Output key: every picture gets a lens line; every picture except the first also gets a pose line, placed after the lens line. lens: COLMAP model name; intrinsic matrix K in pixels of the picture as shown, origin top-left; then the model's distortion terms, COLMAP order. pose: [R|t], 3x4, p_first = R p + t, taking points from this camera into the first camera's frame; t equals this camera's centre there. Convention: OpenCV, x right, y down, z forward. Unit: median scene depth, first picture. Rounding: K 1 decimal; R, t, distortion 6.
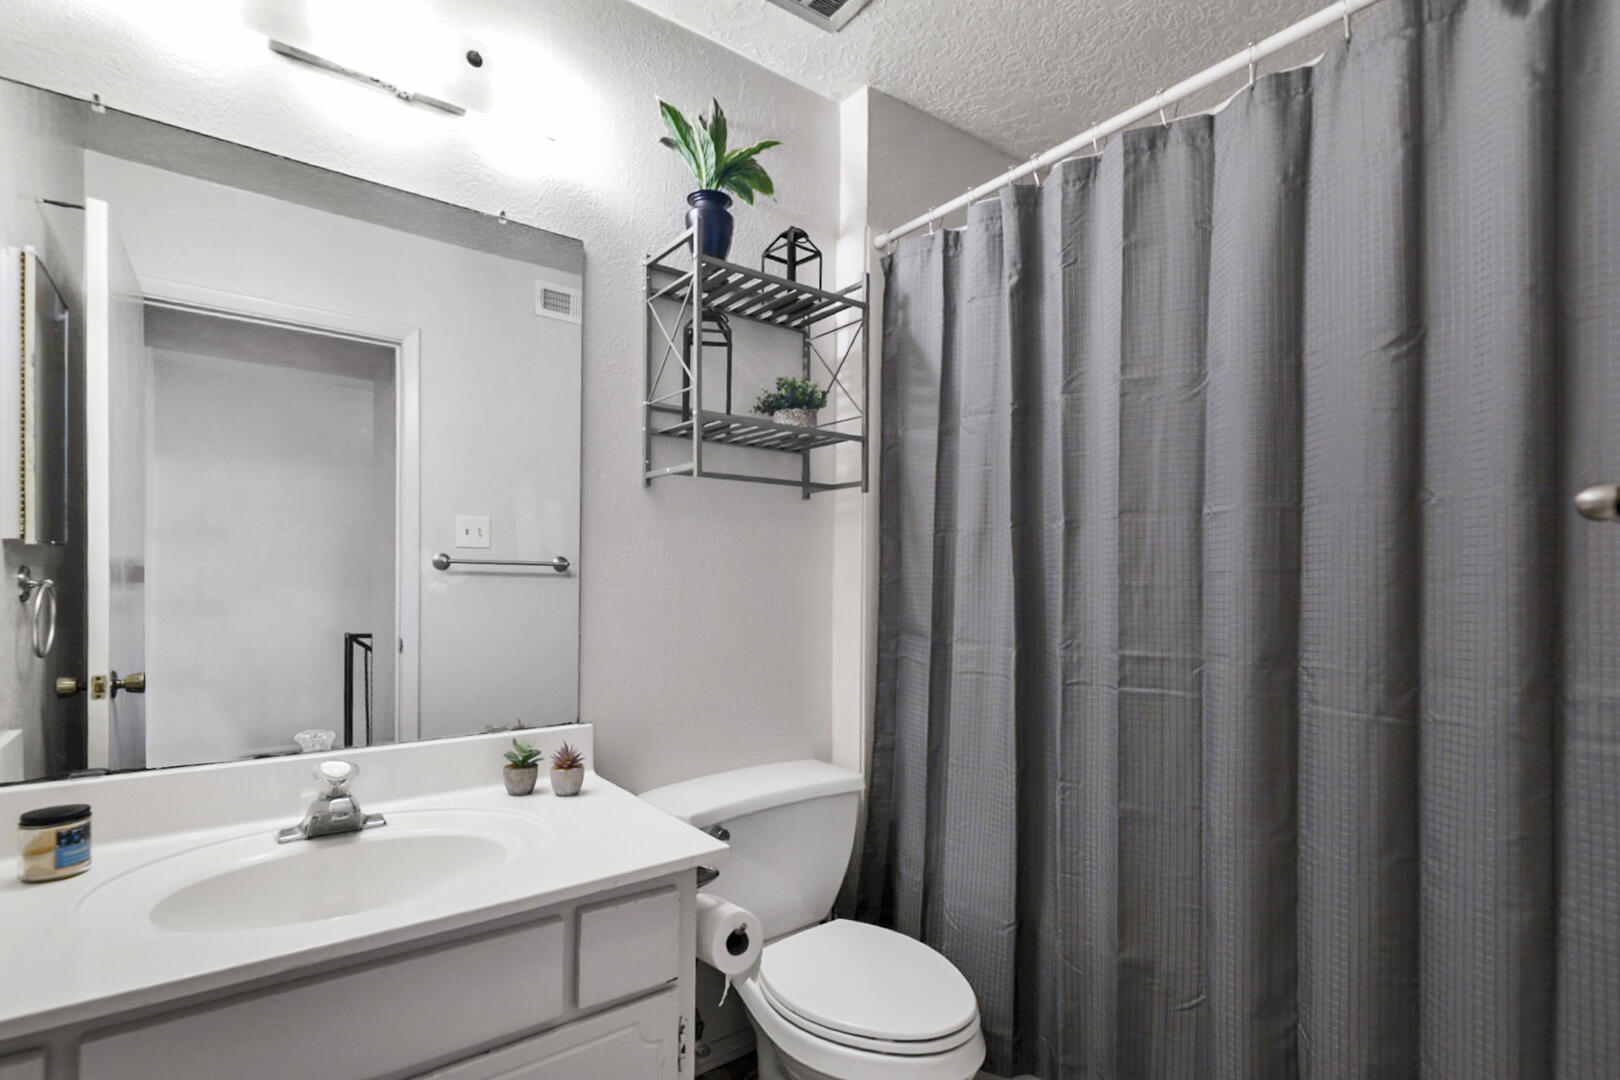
lens RADIAL K [[775.1, 0, 832.5], [0, 775.1, 568.9], [0, 0, 1]] dist [-0.001640, -0.000157]
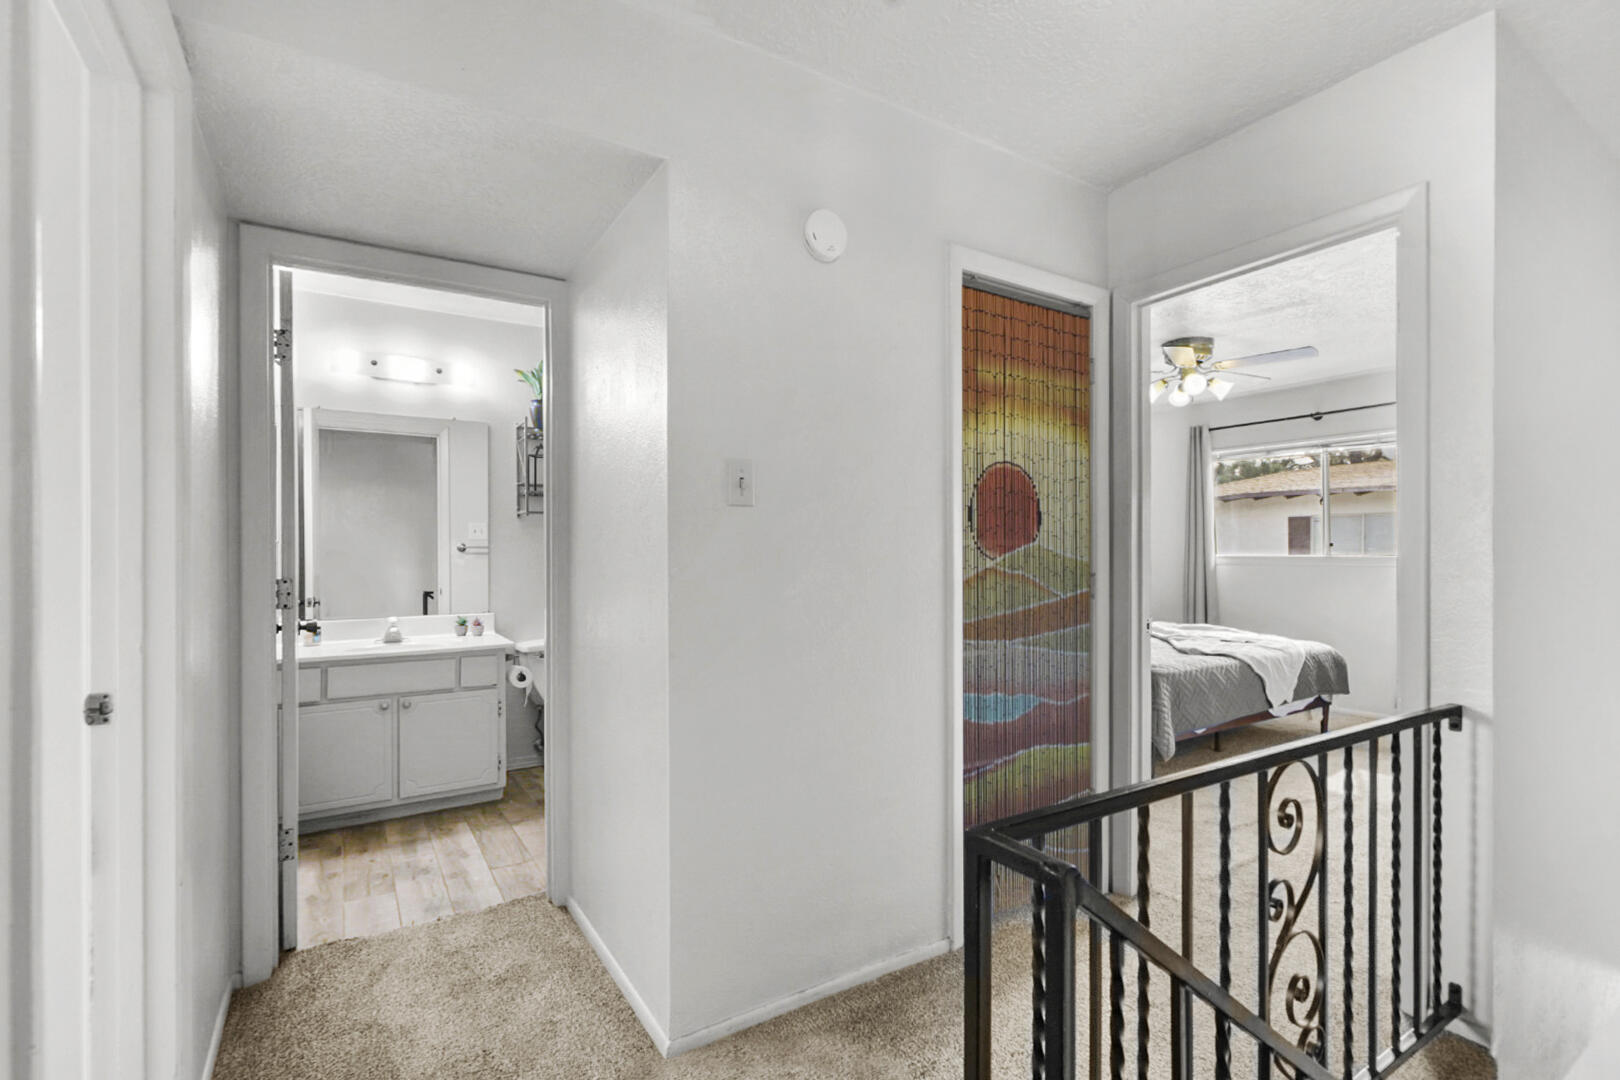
lens RADIAL K [[746.9, 0, 813.9], [0, 746.9, 544.8], [0, 0, 1]] dist [-0.001536, -0.000129]
pose [[0.993913, -0.010388, -0.109681, 1.042117], [0.009981, 0.999941, -0.004263, -0.000046], [0.109719, 0.003143, 0.993958, -1.362810]]
